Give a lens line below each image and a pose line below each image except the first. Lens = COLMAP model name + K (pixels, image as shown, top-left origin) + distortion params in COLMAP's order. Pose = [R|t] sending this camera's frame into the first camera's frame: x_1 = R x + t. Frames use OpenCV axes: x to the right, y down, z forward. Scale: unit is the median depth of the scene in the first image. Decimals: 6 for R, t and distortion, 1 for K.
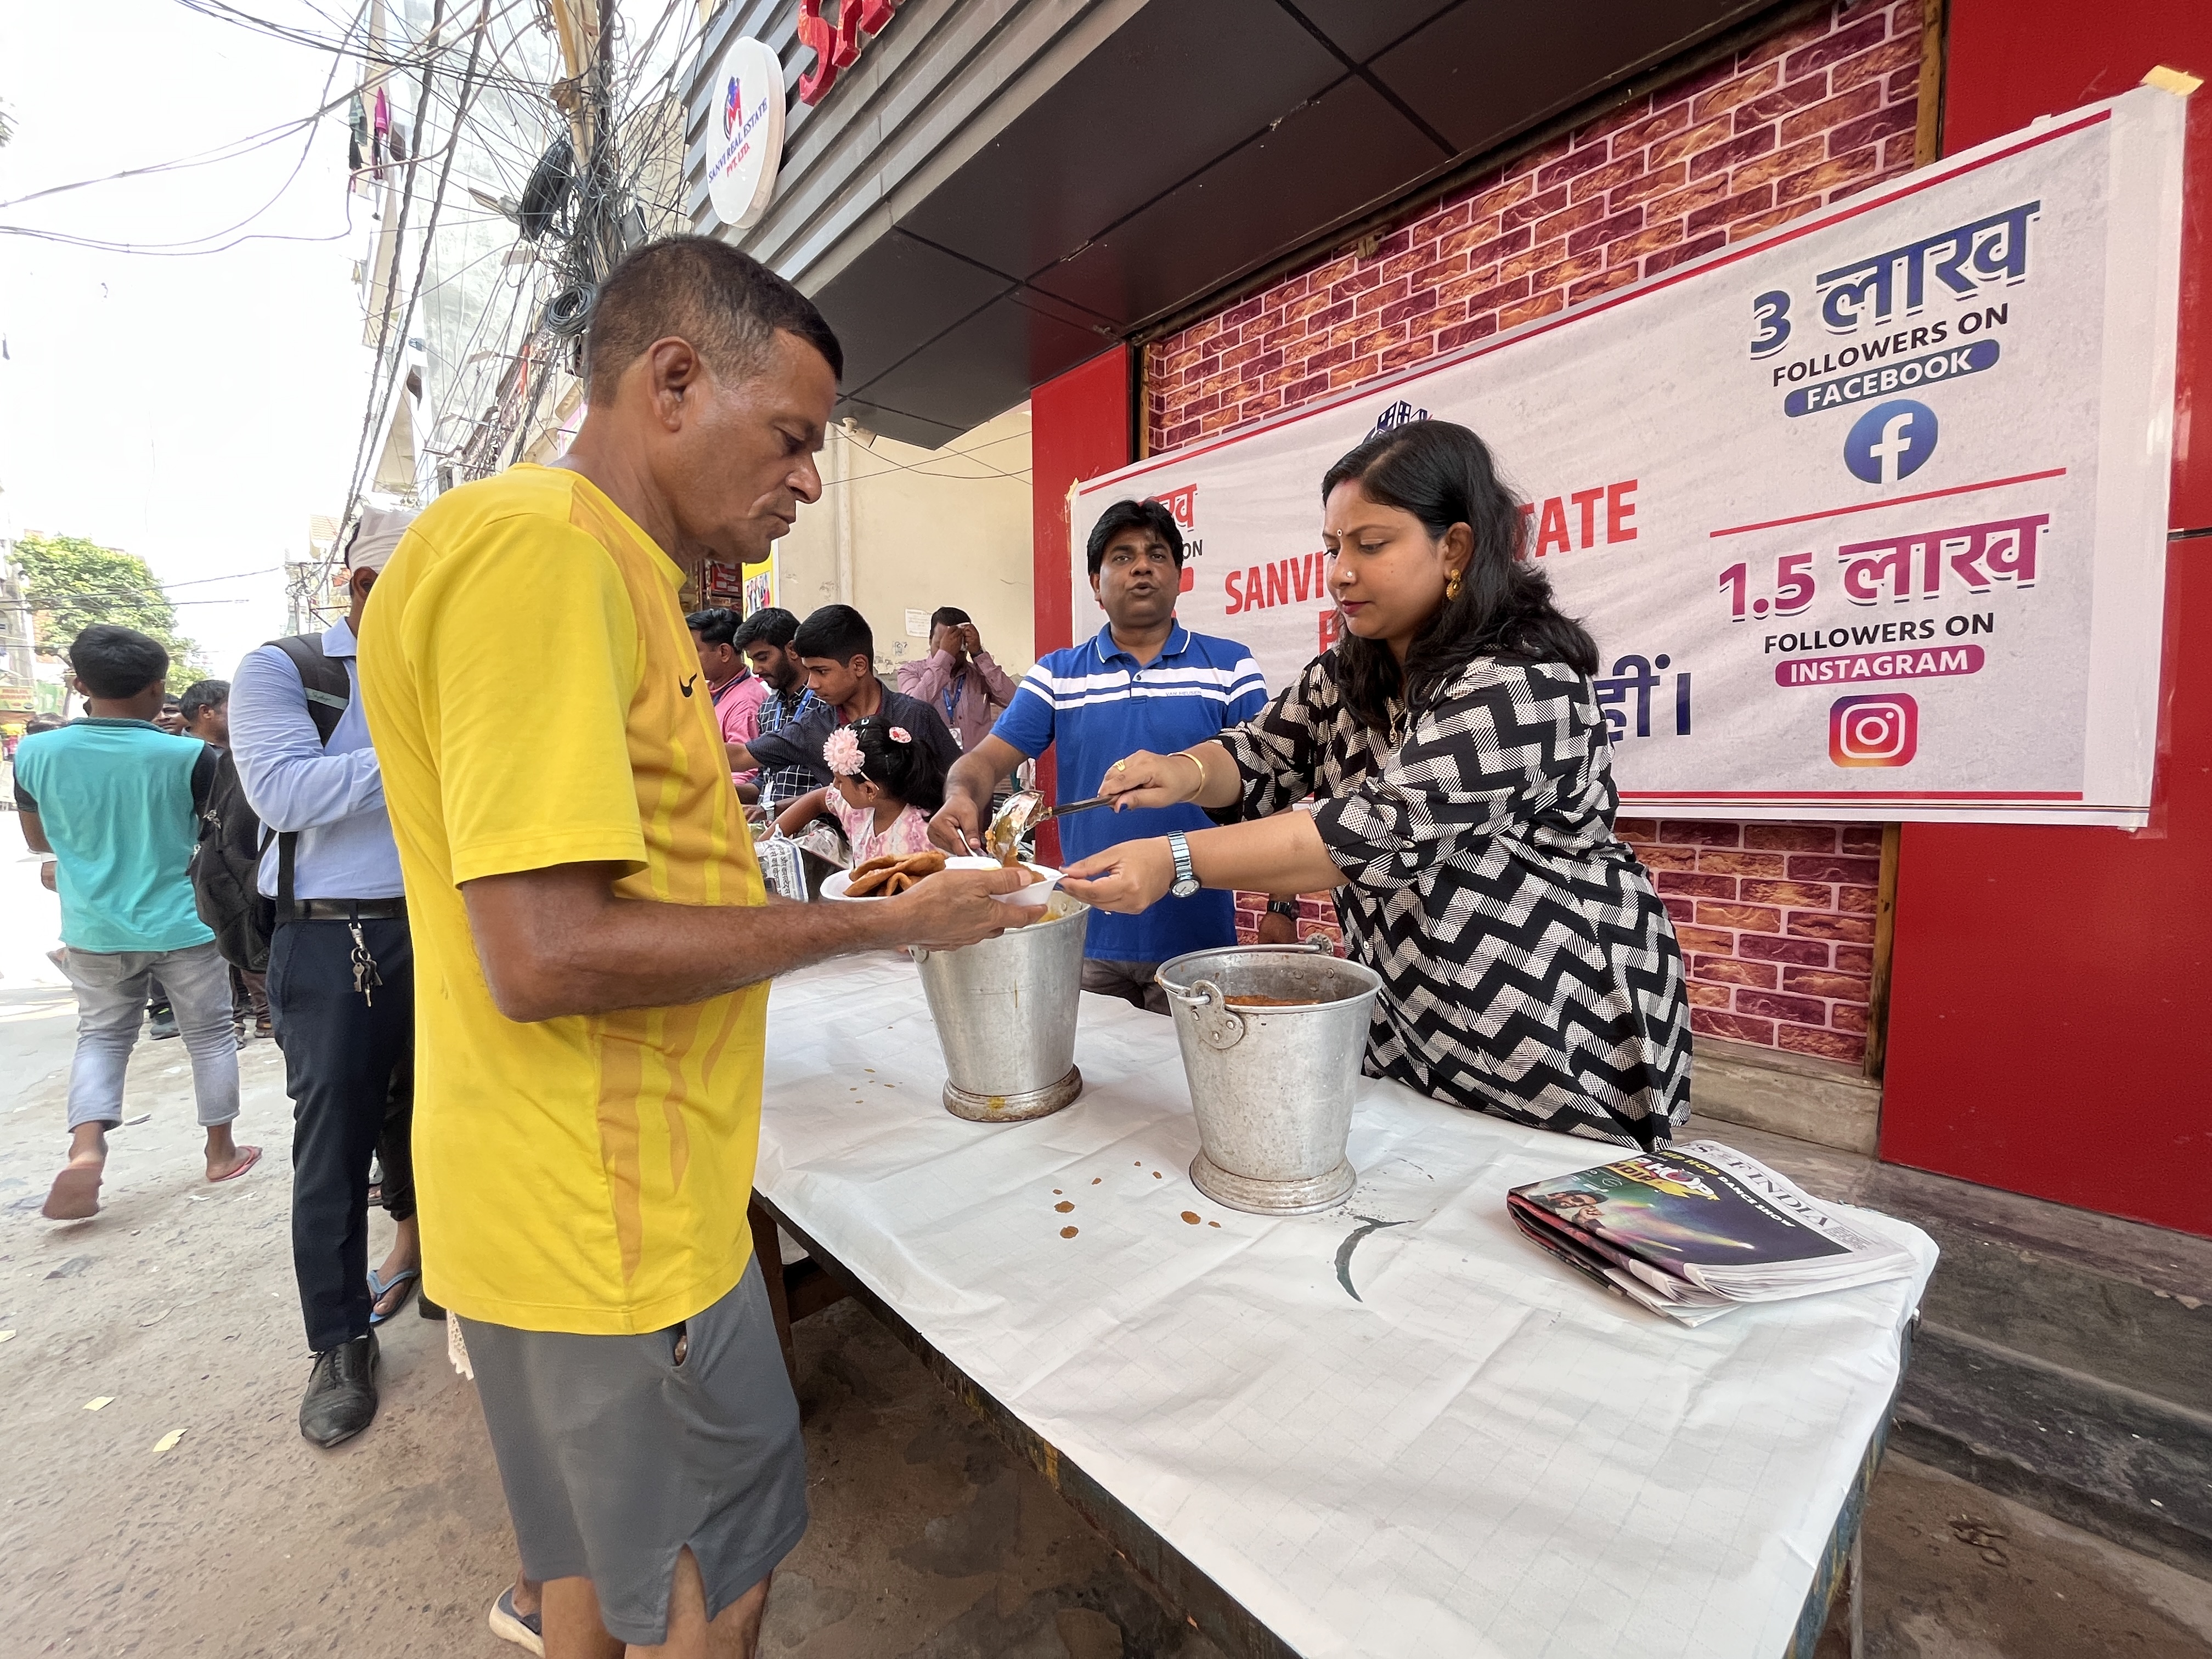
lens RADIAL K [[897.6, 0, 1099.0], [0, 897.6, 828.7], [0, 0, 1]] dist [-0.006636, 0.001603]
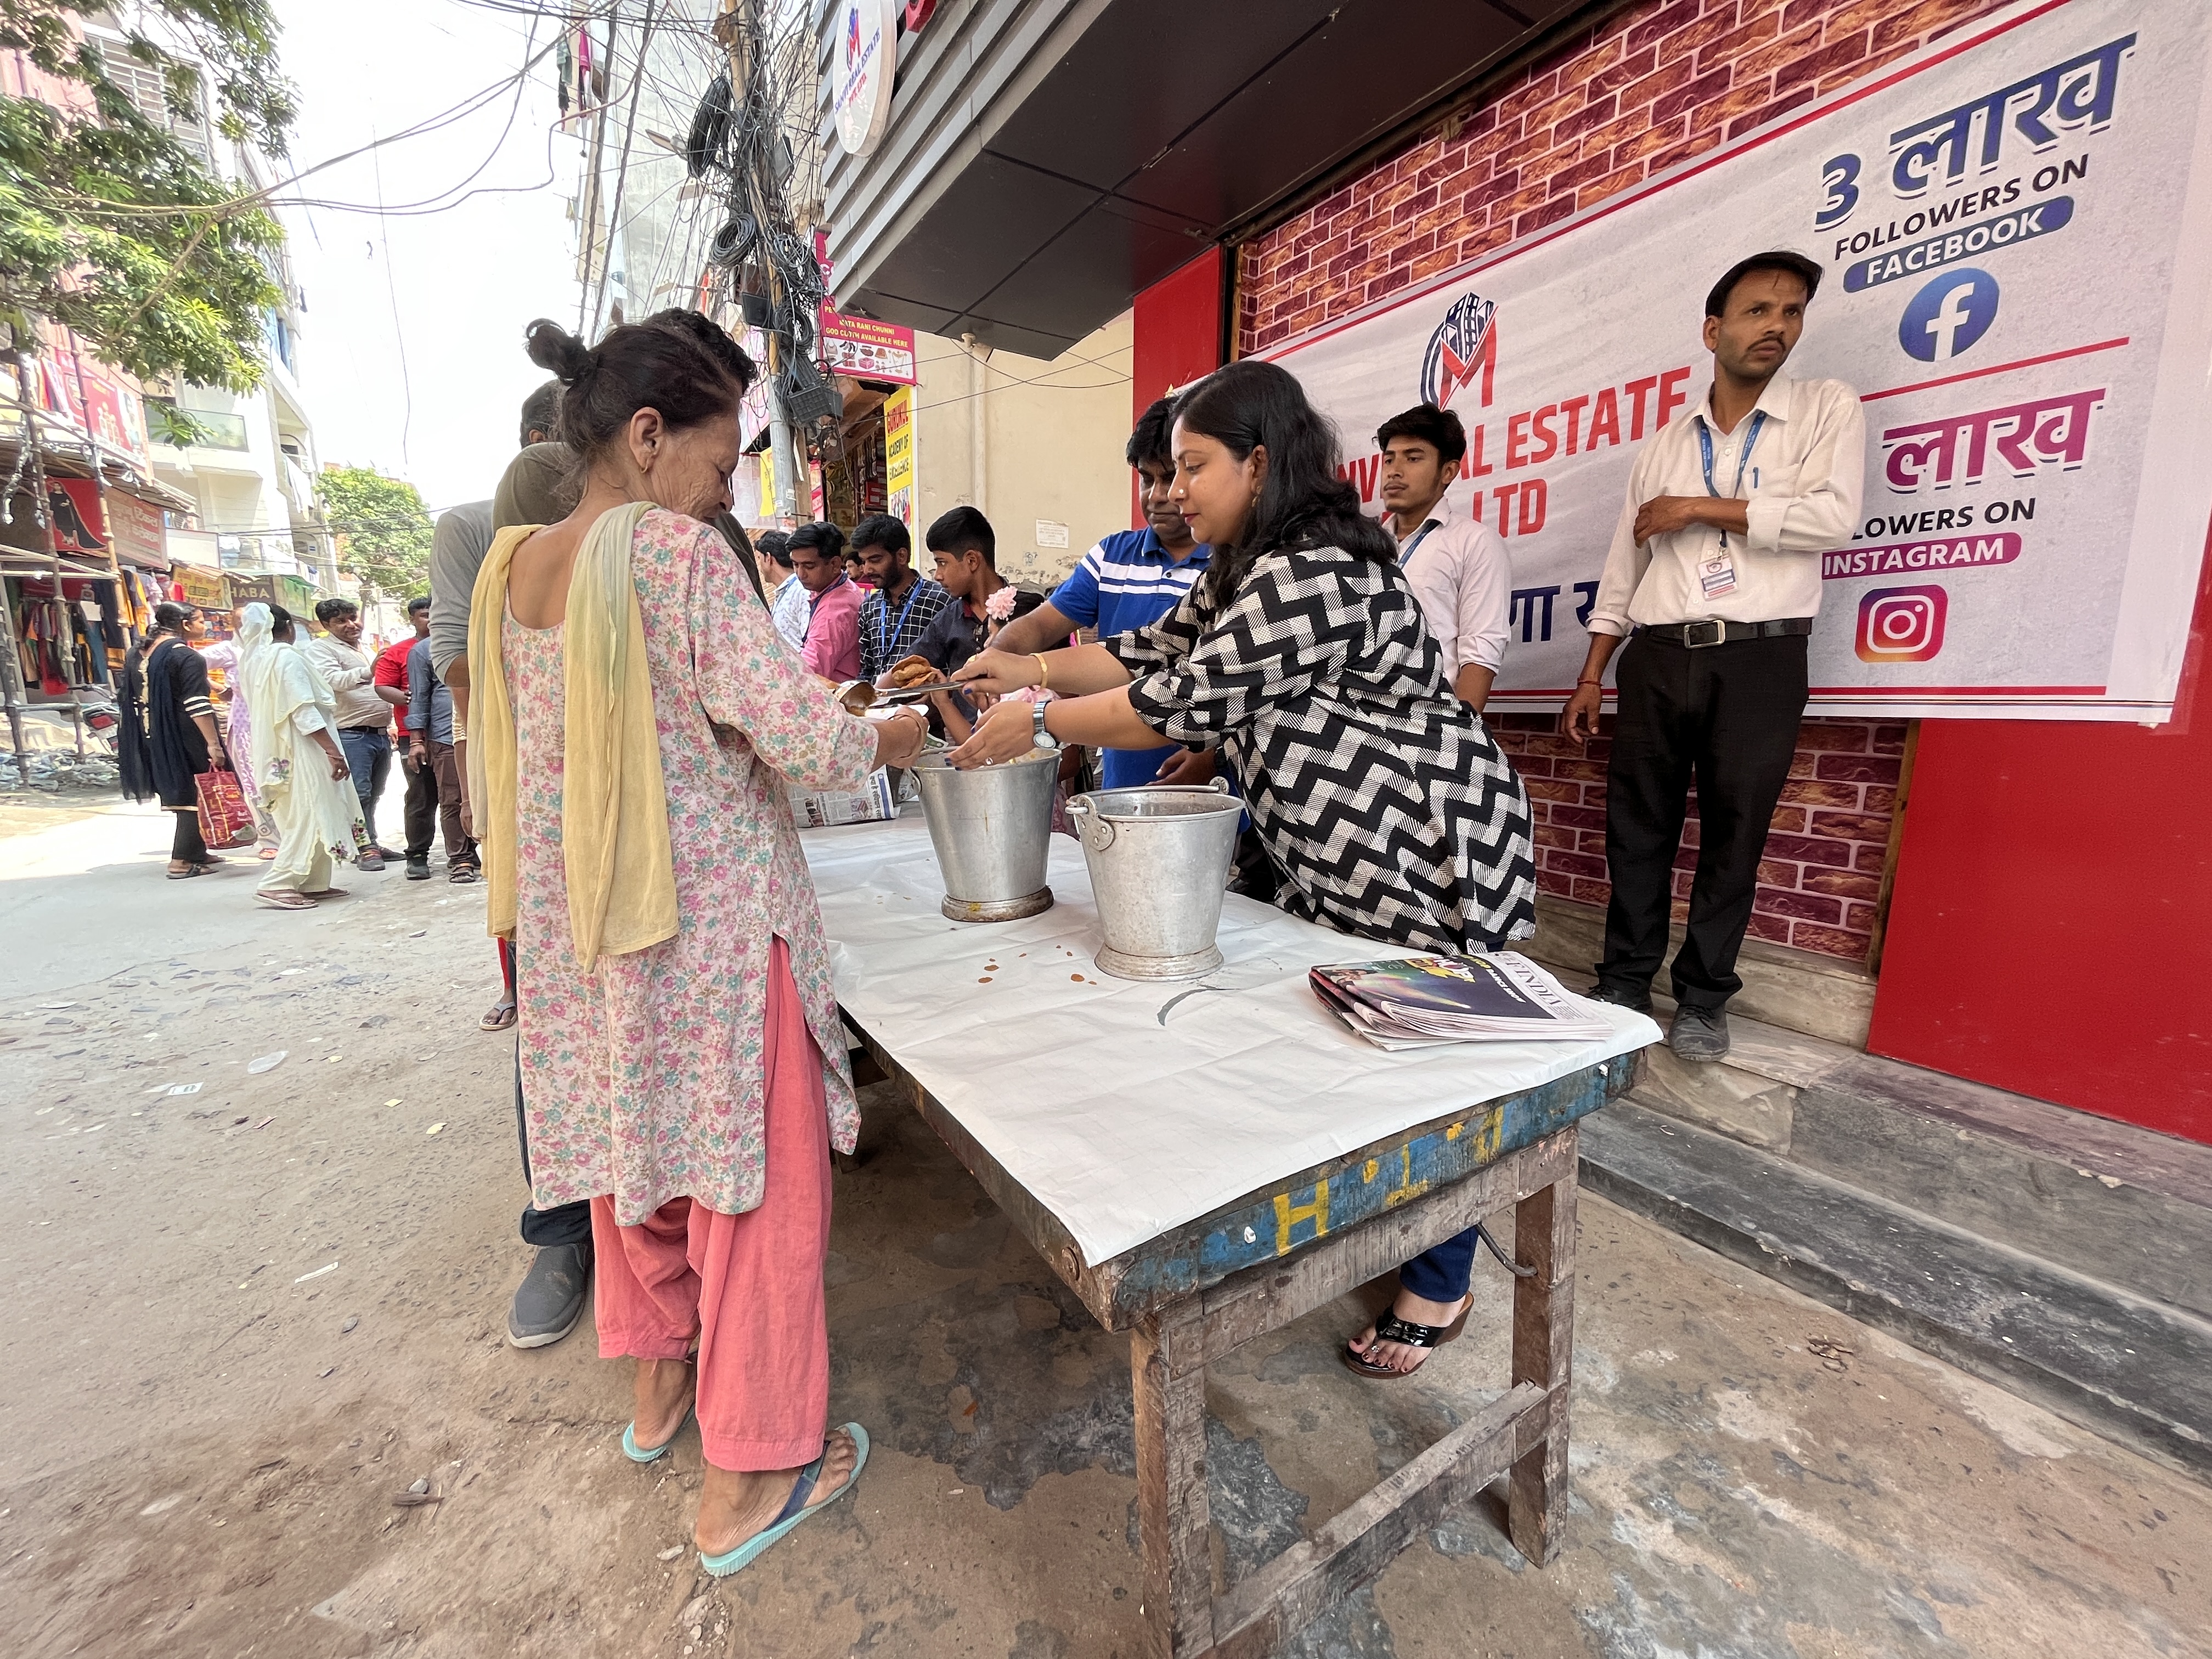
lens RADIAL K [[897.6, 0, 1098.1], [0, 897.6, 827.9], [0, 0, 1]] dist [-0.006636, 0.001603]
pose [[0.984142, 0.043285, -0.172019, 0.165554], [-0.027647, 0.995348, 0.092288, 0.043606], [0.175214, -0.086069, 0.980761, -0.127072]]
